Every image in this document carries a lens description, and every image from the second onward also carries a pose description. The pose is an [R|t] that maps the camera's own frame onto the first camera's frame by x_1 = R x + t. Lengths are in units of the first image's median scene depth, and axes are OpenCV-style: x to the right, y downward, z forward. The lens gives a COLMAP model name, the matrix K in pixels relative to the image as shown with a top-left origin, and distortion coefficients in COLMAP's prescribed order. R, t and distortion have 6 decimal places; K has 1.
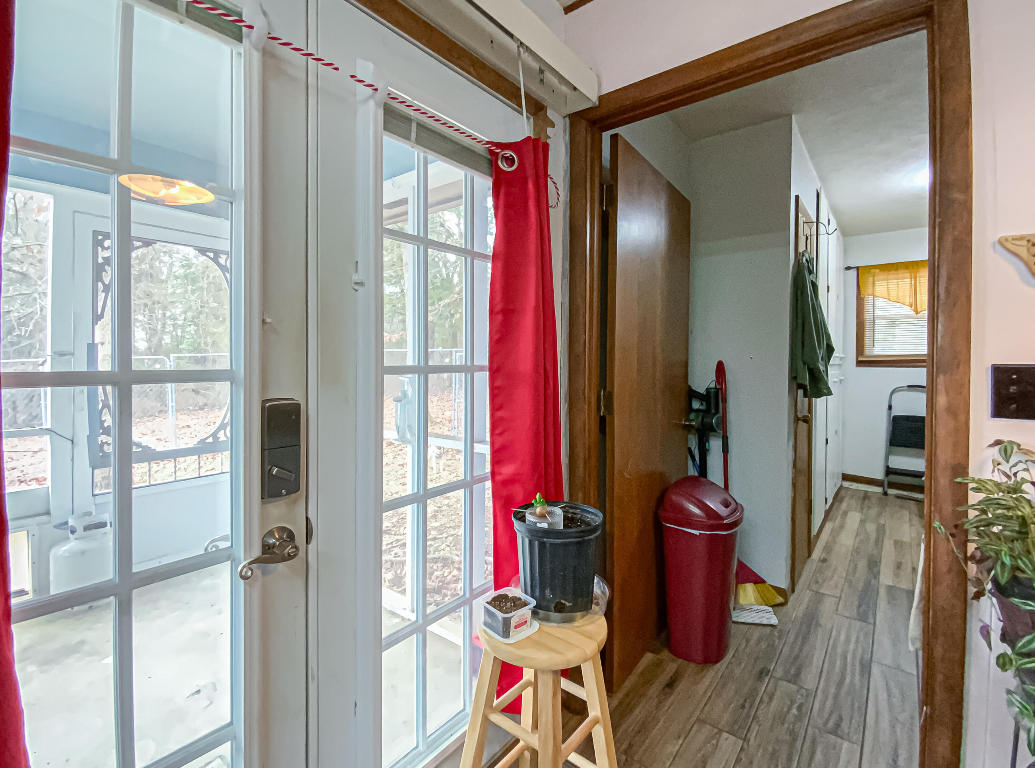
lens RADIAL K [[469.3, 0, 538.9], [0, 469.3, 359.9], [0, 0, 1]] dist [-0.003908, -0.001428]
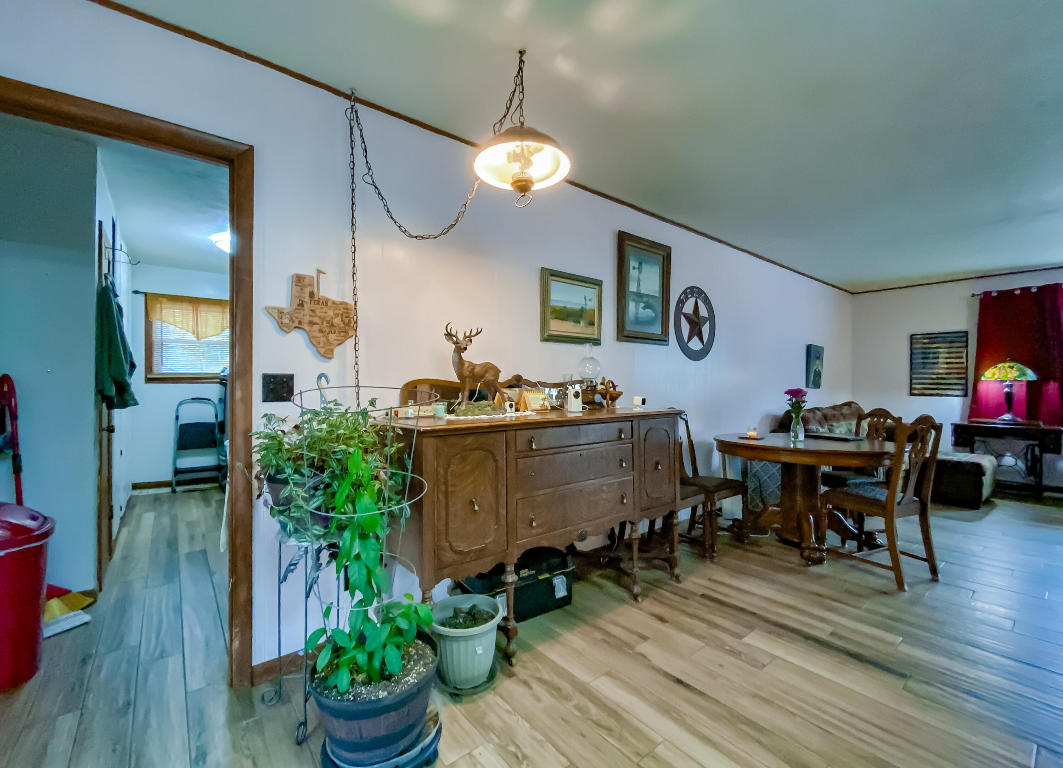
lens RADIAL K [[450.4, 0, 533.0], [0, 450.4, 383.5], [0, 0, 1]] dist [-0.003517, -0.001326]
pose [[0.223321, -0.006291, 0.974725, -0.178267], [0.003934, 0.999977, 0.005552, 0.014899], [-0.974737, 0.002595, 0.223341, -0.149626]]
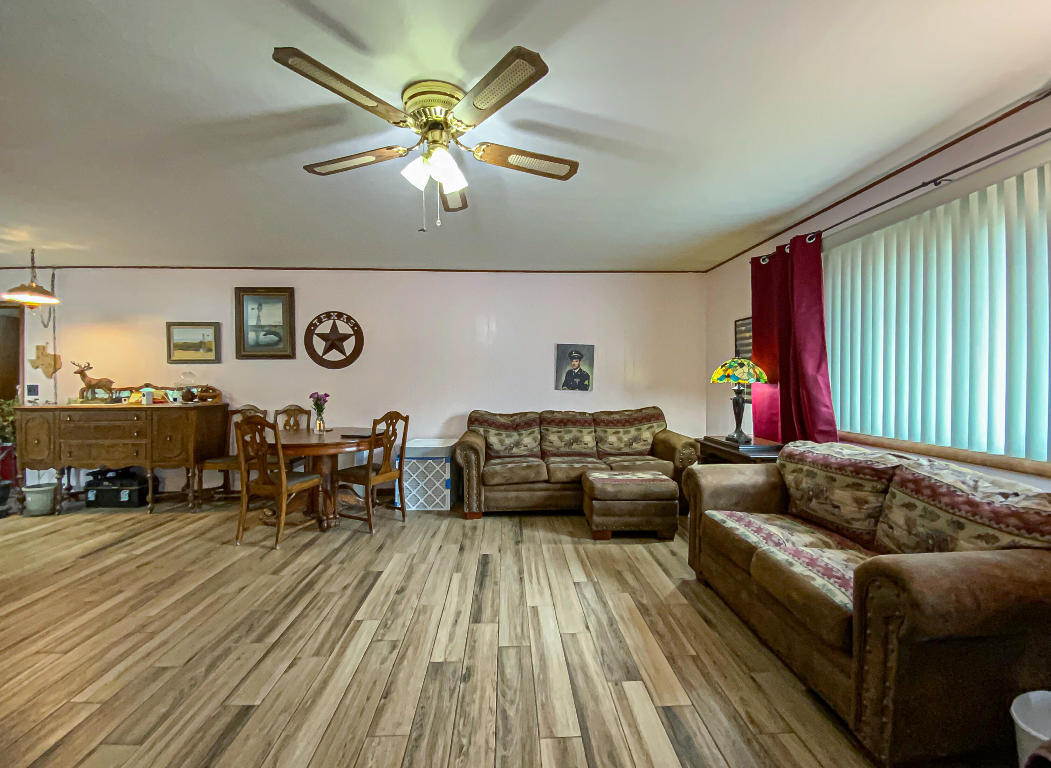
lens RADIAL K [[437.9, 0, 548.1], [0, 437.9, 382.5], [0, 0, 1]] dist [-0.013968, -0.004108]
pose [[0.733023, -0.017193, 0.679986, 0.655845], [0.010860, 0.999849, 0.013573, -0.004403], [-0.680117, -0.002565, 0.733099, -2.002698]]
